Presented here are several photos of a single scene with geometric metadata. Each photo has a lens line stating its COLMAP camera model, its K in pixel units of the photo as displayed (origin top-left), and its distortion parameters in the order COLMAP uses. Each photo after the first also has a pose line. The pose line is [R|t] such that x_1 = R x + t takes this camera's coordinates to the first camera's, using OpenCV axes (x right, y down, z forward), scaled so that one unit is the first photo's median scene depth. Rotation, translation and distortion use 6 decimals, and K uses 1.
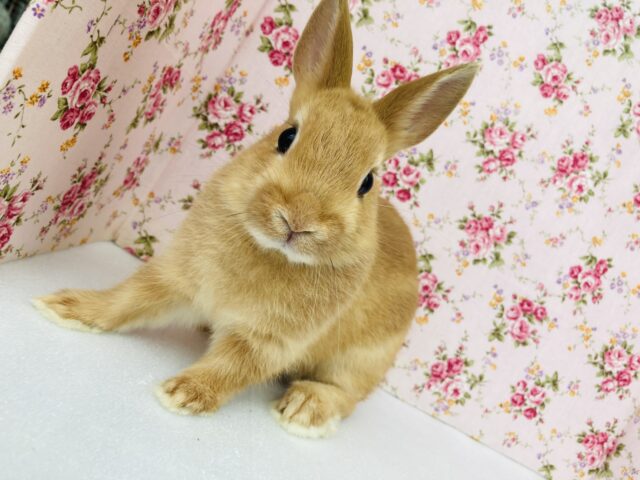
lens RADIAL K [[544.3, 0, 320.0], [0, 544.3, 240.0], [0, 0, 1]] dist [0.038941, -0.003467]
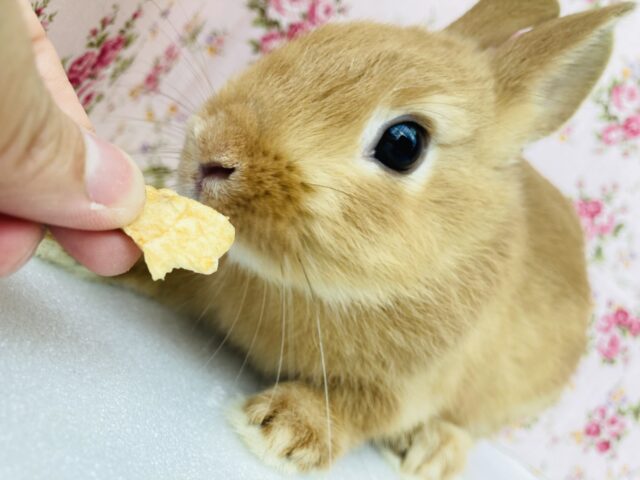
lens RADIAL K [[544.3, 0, 320.0], [0, 544.3, 240.0], [0, 0, 1]] dist [0.038941, -0.003467]
pose [[0.988663, 0.116473, 0.094758, -0.169659], [-0.119933, 0.992277, 0.031662, 0.041277], [-0.090338, -0.042668, 0.994997, 0.270424]]
